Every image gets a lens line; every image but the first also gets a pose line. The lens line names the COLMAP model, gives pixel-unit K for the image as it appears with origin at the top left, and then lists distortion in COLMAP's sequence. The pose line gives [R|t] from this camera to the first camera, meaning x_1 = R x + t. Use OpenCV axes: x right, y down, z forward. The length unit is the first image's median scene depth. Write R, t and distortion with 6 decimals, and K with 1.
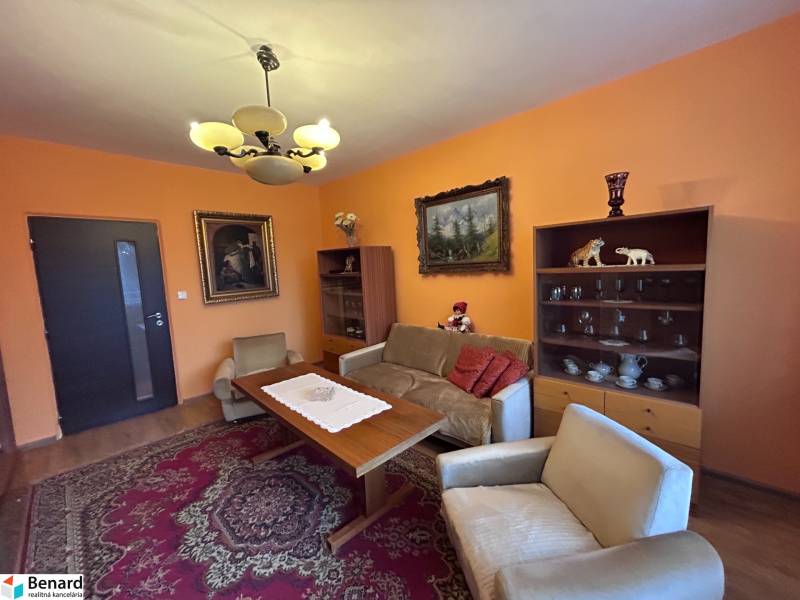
lens RADIAL K [[321.3, 0, 401.6], [0, 321.3, 299.2], [0, 0, 1]] dist [-0.004099, 0.000871]
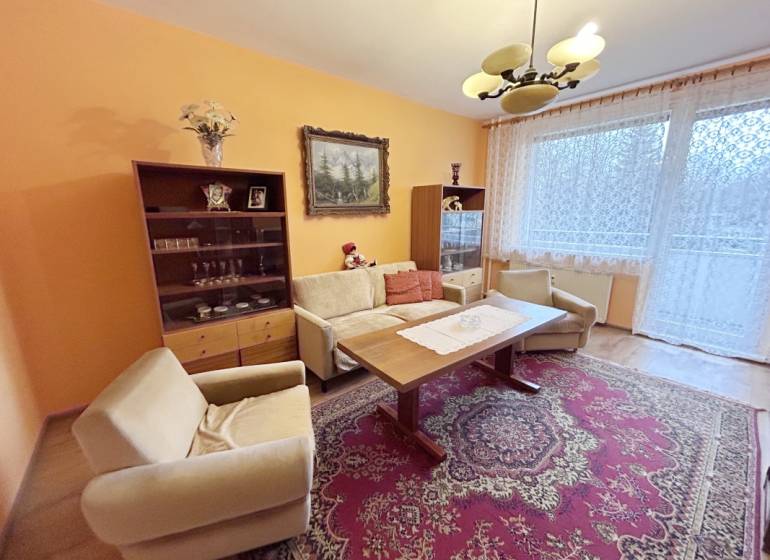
lens RADIAL K [[308.5, 0, 384.9], [0, 308.5, 279.2], [0, 0, 1]] dist [-0.003873, 0.001444]
pose [[0.119471, -0.170136, 0.978152, -1.021793], [0.107536, 0.981629, 0.157606, -0.025969], [-0.986997, 0.086357, 0.135572, 0.920847]]
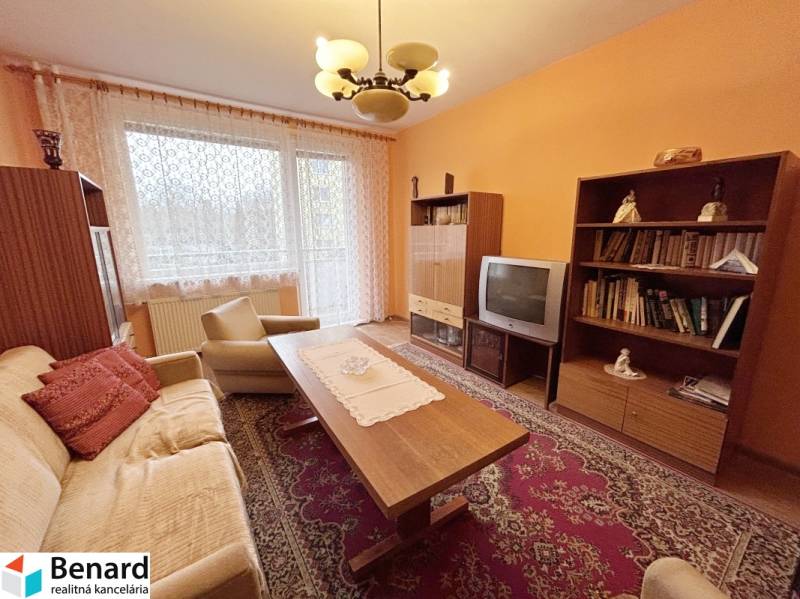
lens RADIAL K [[321.3, 0, 400.6], [0, 321.3, 298.0], [0, 0, 1]] dist [-0.004099, 0.000871]
pose [[-0.978766, 0.008890, 0.204788, -0.434313], [0.072075, 0.950188, 0.303231, -0.093206], [-0.191891, 0.311552, -0.930652, 1.386894]]
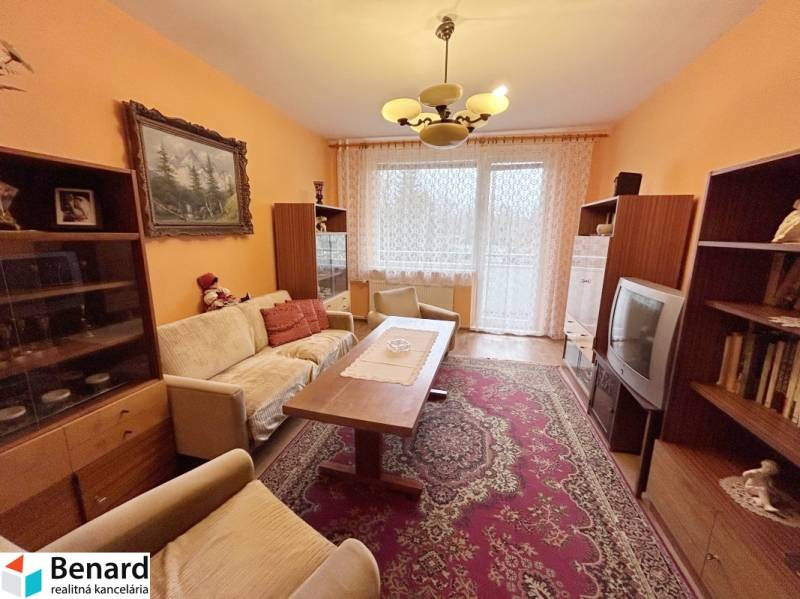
lens RADIAL K [[321.3, 0, 399.8], [0, 321.3, 298.1], [0, 0, 1]] dist [-0.004099, 0.000871]
pose [[-0.503691, -0.137652, 0.852846, -0.917678], [0.101178, 0.971029, 0.216483, -0.068556], [-0.857938, 0.195330, -0.475172, 1.197613]]
